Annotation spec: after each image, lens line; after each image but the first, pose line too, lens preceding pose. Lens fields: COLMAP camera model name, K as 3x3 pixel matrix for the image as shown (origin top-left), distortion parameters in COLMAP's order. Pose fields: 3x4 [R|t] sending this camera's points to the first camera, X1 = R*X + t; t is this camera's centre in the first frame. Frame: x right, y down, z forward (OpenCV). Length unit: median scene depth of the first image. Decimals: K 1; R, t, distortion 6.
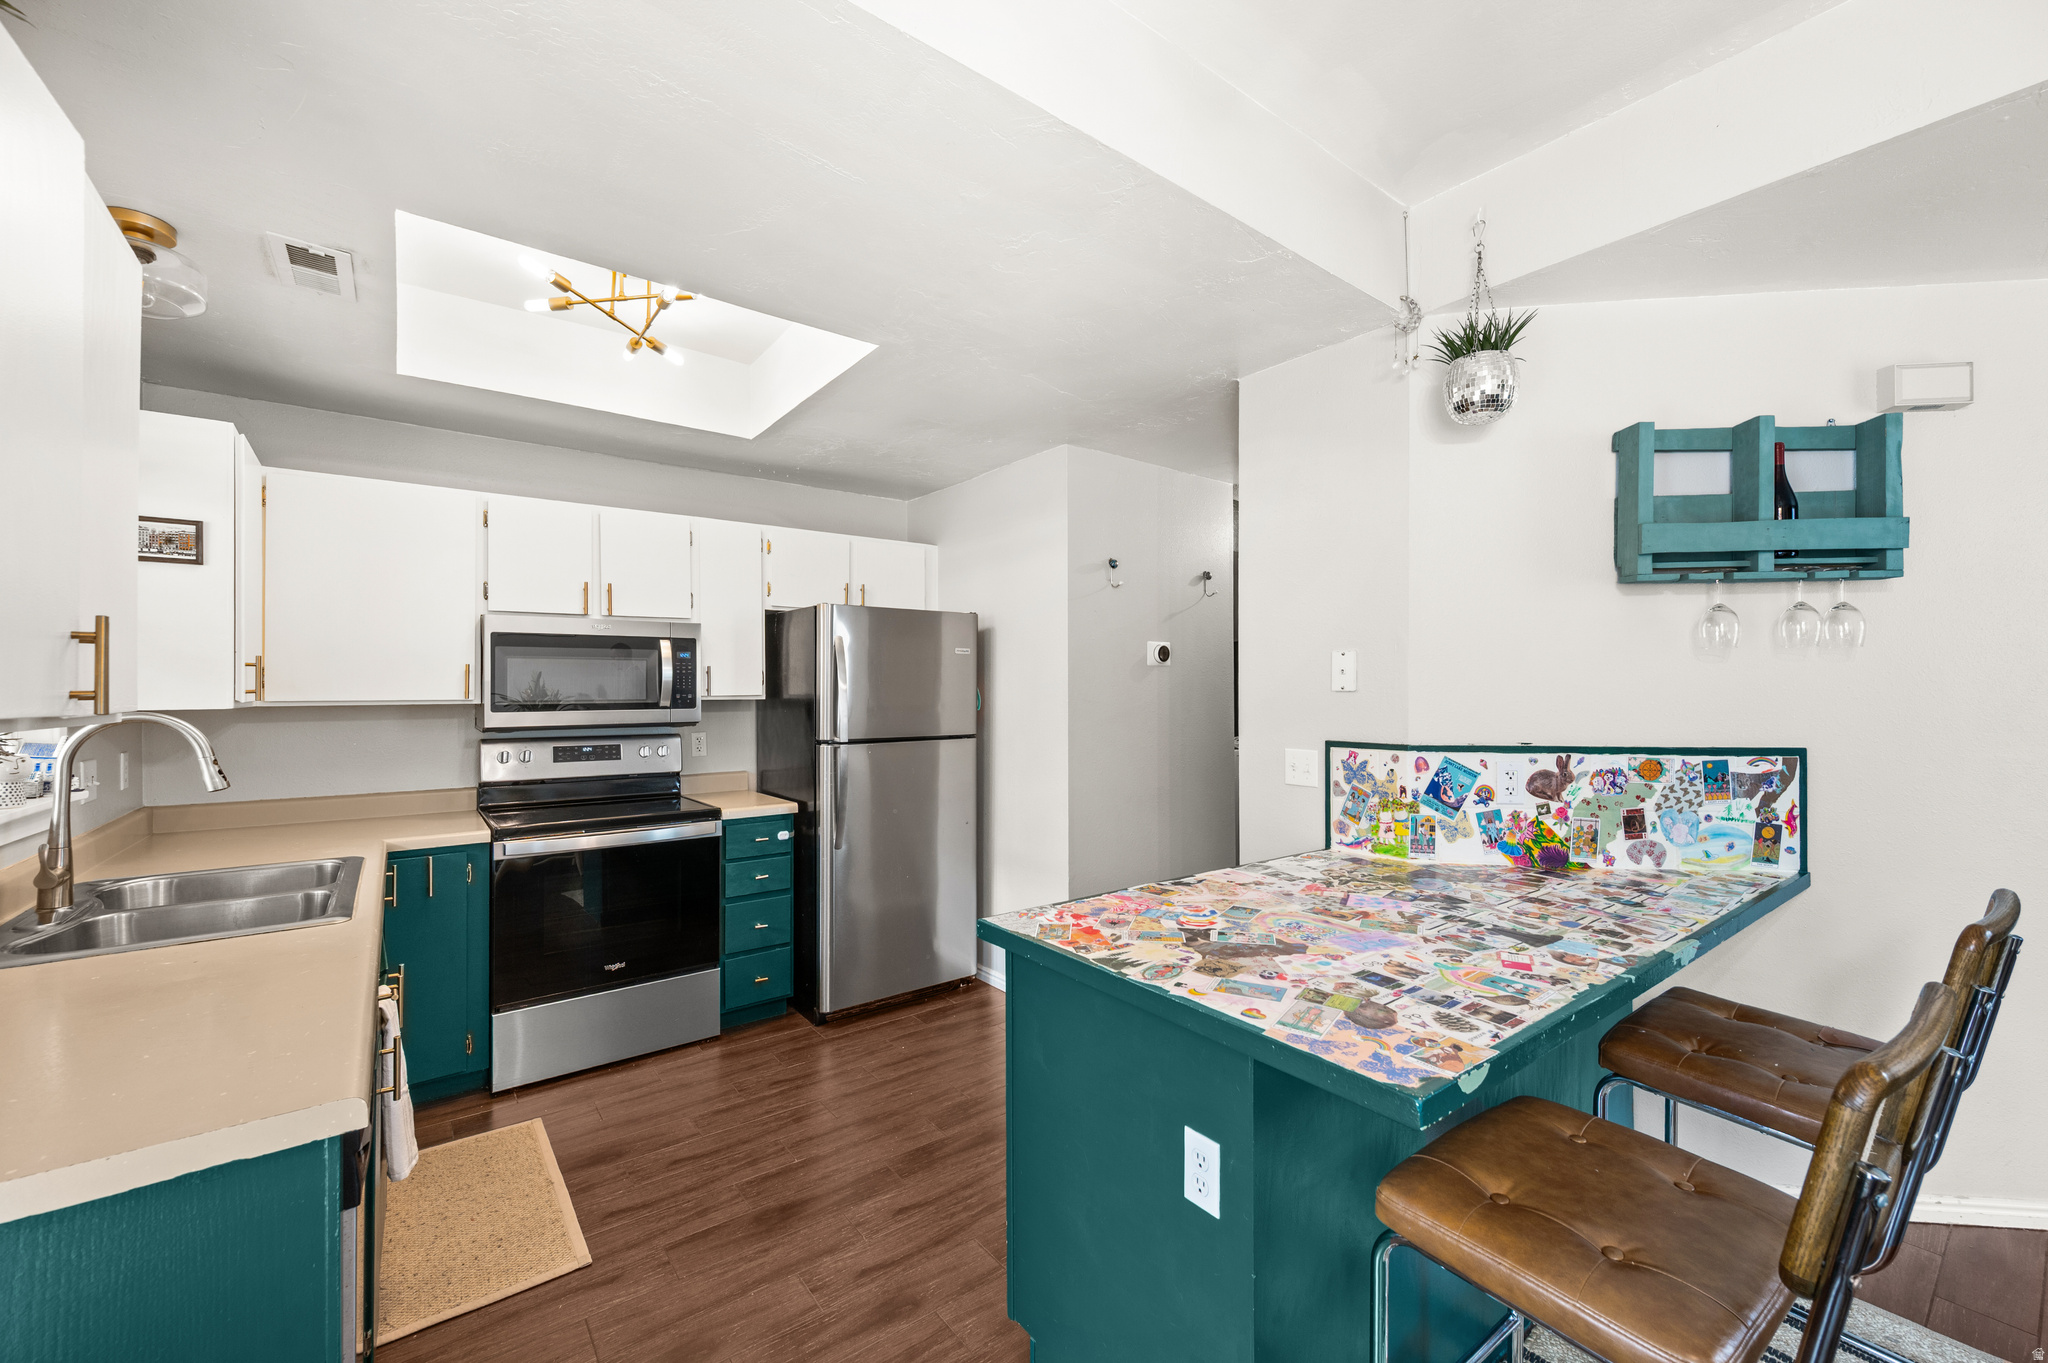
lens RADIAL K [[816.7, 0, 1039.7], [0, 816.7, 680.6], [0, 0, 1]] dist [-0.001257, -0.000147]
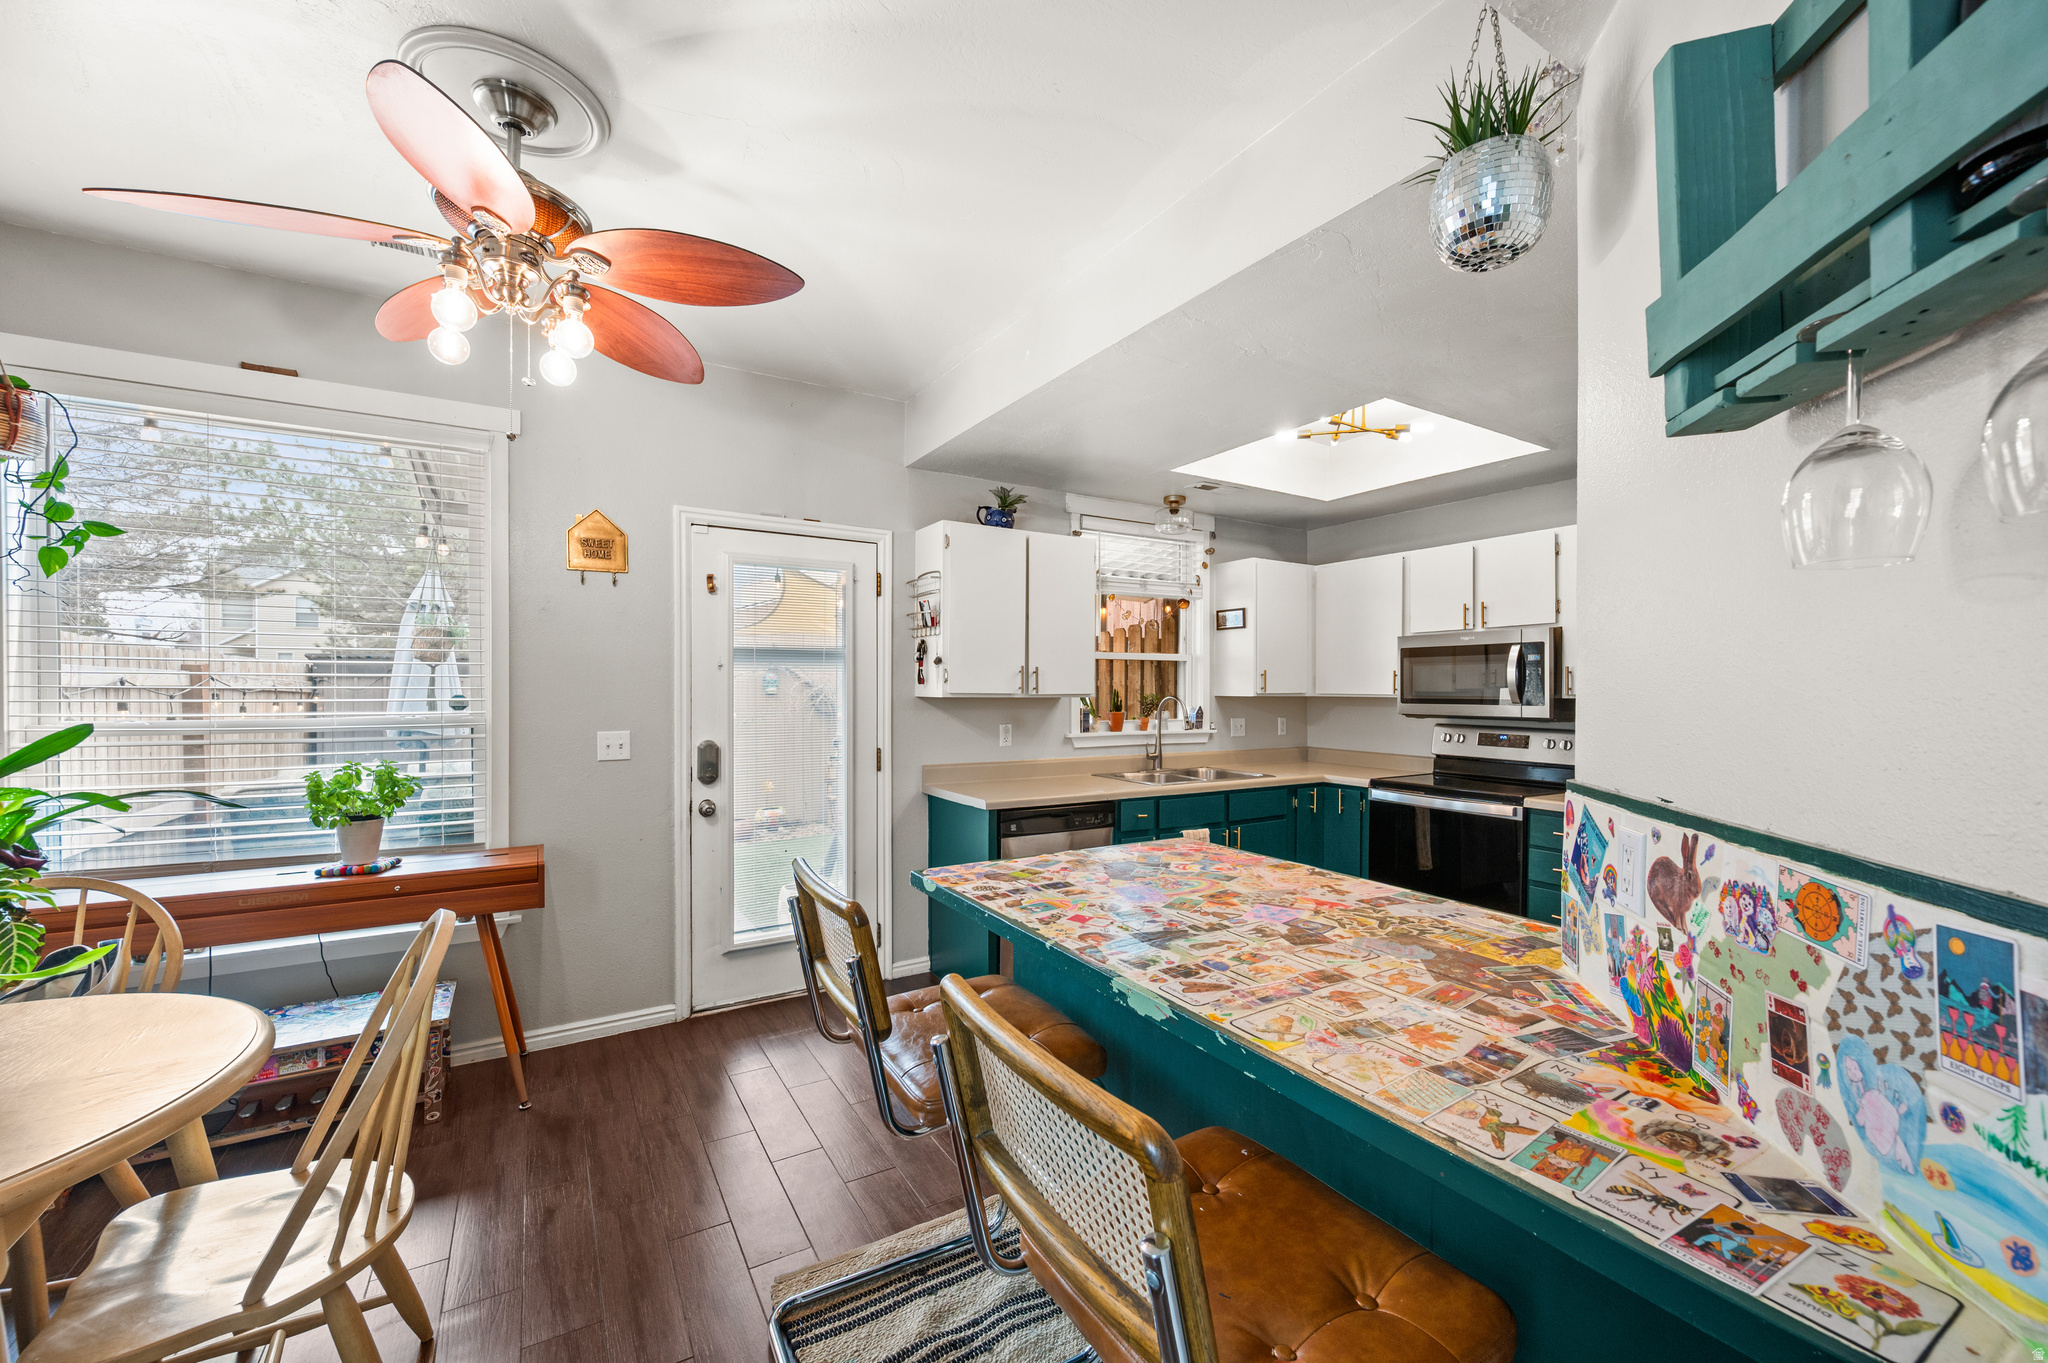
lens RADIAL K [[816.7, 0, 1035.7], [0, 816.7, 693.3], [0, 0, 1]] dist [-0.001257, -0.000147]
pose [[-0.109736, 0.009062, -0.993920, 1.000054], [0.007276, 0.999939, 0.008313, 0.005019], [0.993934, -0.006320, -0.109795, 0.601143]]
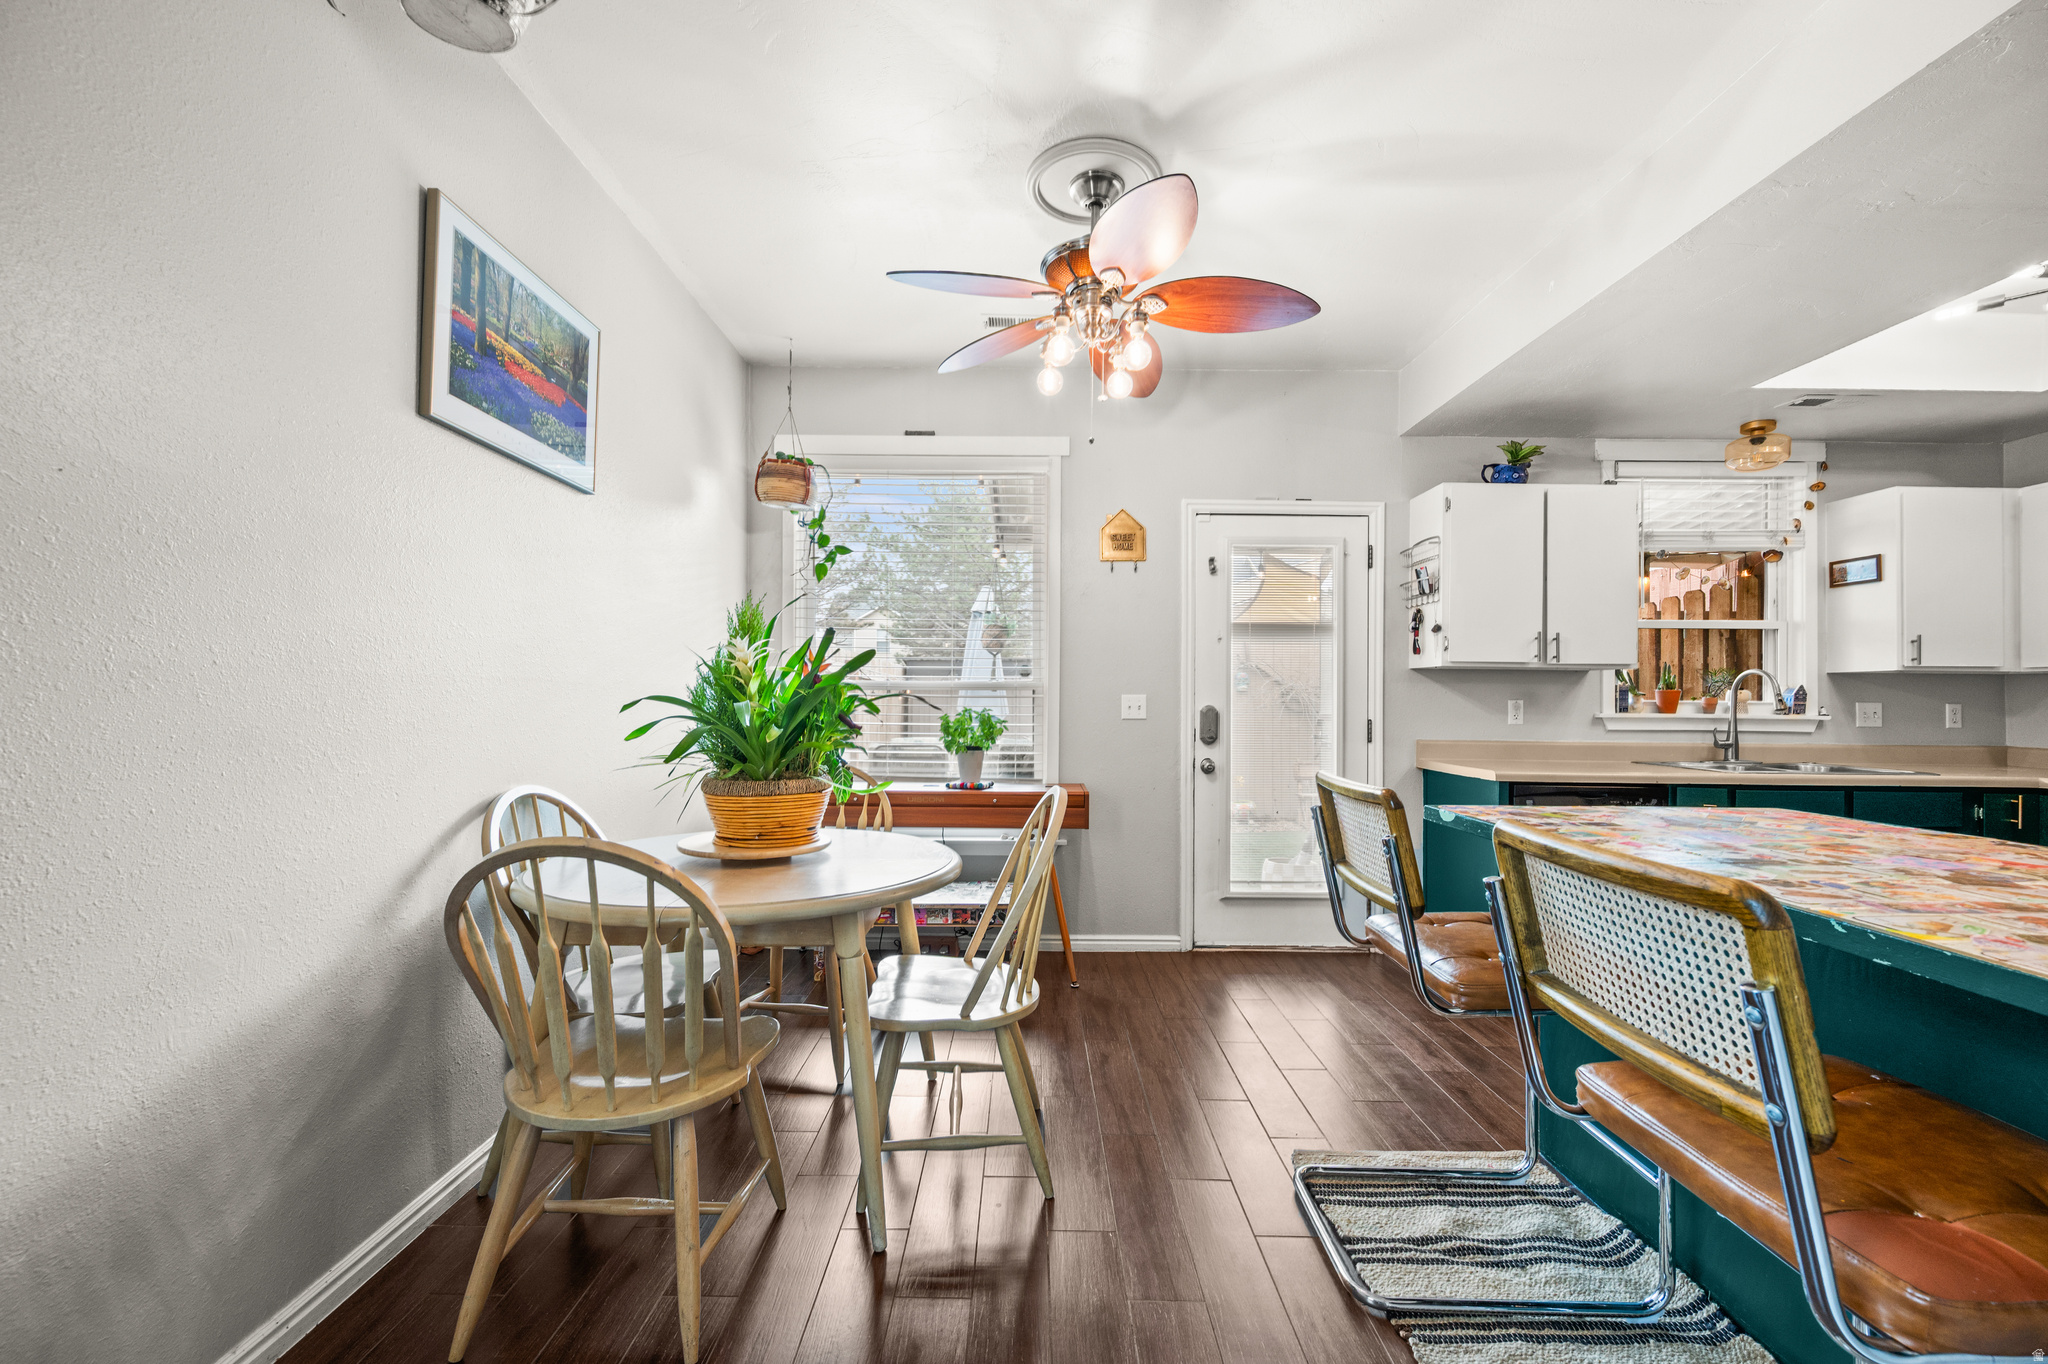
lens RADIAL K [[821.7, 0, 1023.4], [0, 821.7, 692.7], [0, 0, 1]] dist [-0.001055, -0.000316]
pose [[-0.620101, -0.007712, -0.784484, 1.122587], [0.000776, 0.999945, -0.010443, 0.081789], [0.784522, -0.007085, -0.620061, 0.587023]]
